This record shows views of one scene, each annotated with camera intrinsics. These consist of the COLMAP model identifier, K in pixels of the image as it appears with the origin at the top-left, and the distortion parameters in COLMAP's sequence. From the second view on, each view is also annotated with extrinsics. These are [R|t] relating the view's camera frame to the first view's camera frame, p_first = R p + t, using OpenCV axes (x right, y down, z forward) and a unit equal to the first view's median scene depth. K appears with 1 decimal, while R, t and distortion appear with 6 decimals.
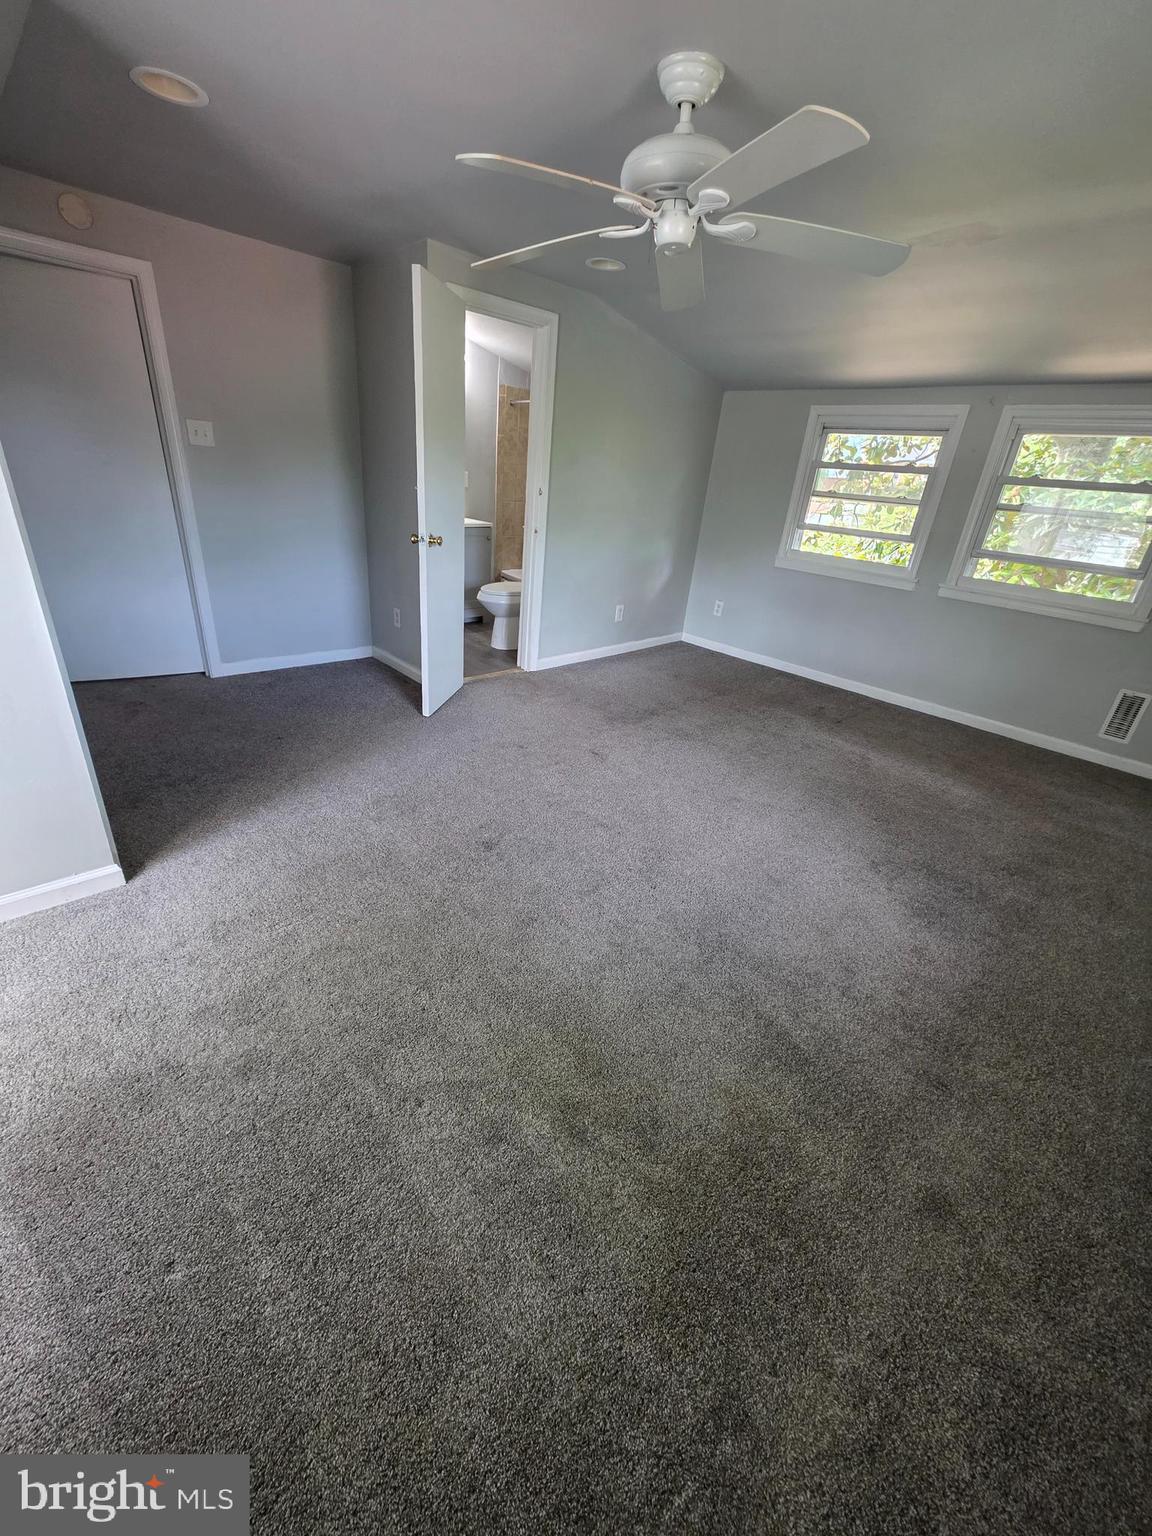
lens RADIAL K [[616.5, 0, 574.9], [0, 616.5, 769.6], [0, 0, 1]] dist [-0.000929, 0.000750]
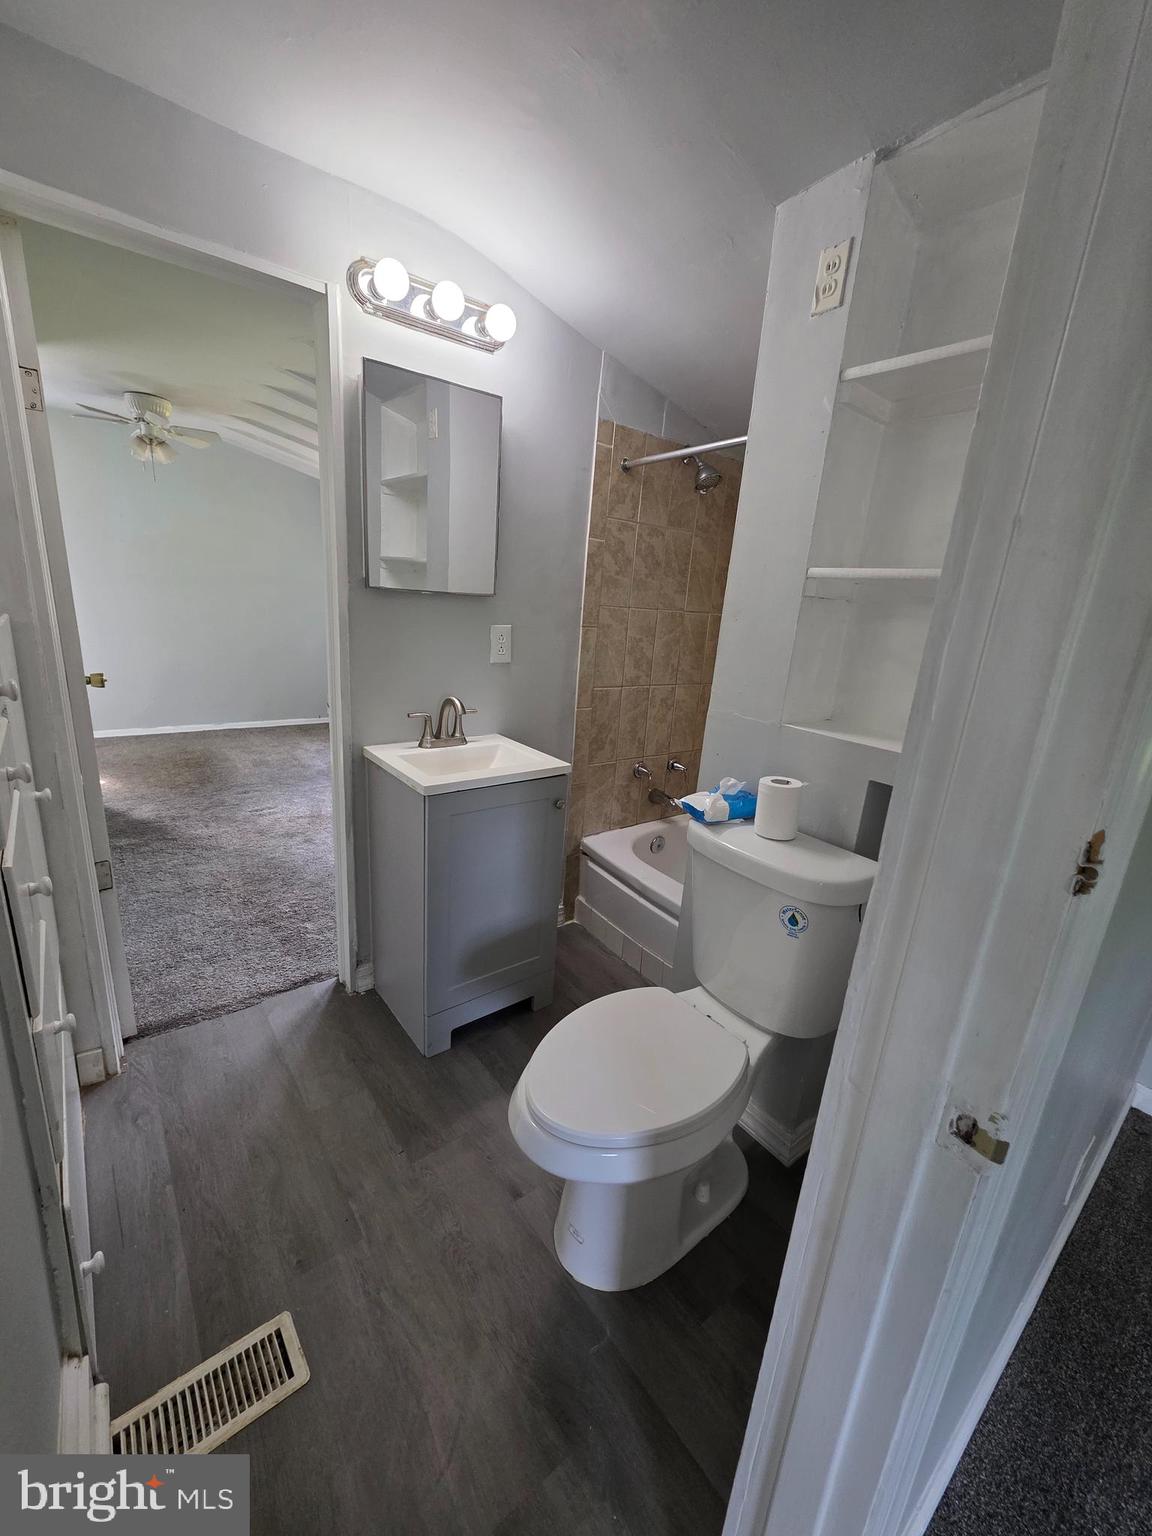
lens RADIAL K [[616.5, 0, 574.8], [0, 616.5, 766.0], [0, 0, 1]] dist [-0.000929, 0.000750]
pose [[0.996168, 0.016350, -0.085923, -0.096334], [-0.032191, 0.981956, -0.186352, -0.317976], [0.081326, 0.188403, 0.978719, 0.625176]]
